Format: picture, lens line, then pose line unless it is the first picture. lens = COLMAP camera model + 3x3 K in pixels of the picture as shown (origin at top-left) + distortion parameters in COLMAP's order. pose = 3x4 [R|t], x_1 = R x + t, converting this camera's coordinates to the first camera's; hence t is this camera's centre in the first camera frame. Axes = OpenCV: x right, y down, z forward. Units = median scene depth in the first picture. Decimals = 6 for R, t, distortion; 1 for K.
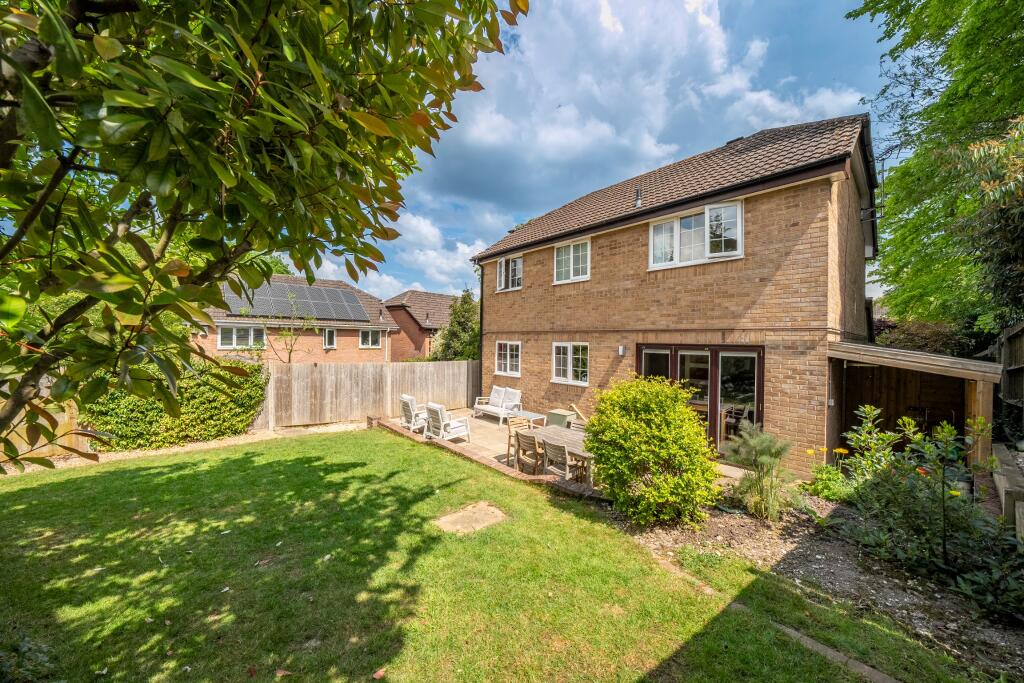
lens RADIAL K [[359.9, 0, 511.4], [0, 359.9, 340.1], [0, 0, 1]] dist [-0.010992, 0.000152]
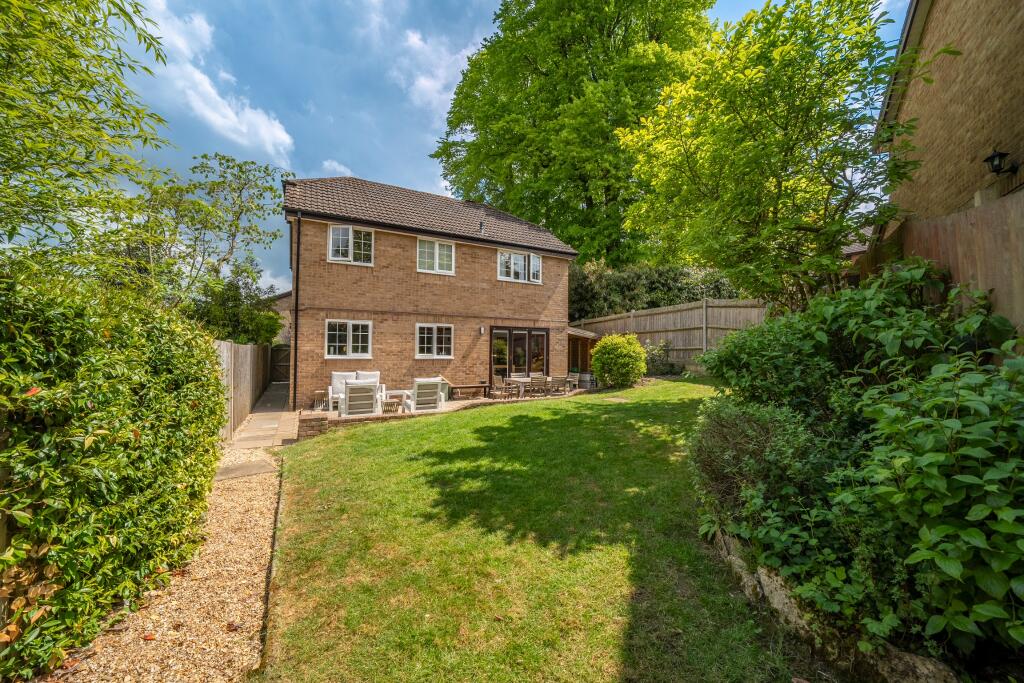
lens RADIAL K [[364.0, 0, 514.1], [0, 364.0, 345.3], [0, 0, 1]] dist [-0.017132, 0.000127]
pose [[0.226995, 0.001355, 0.973895, -0.954913], [-0.002814, 0.999996, -0.000736, 0.077878], [-0.973892, -0.002573, 0.226998, 0.474324]]
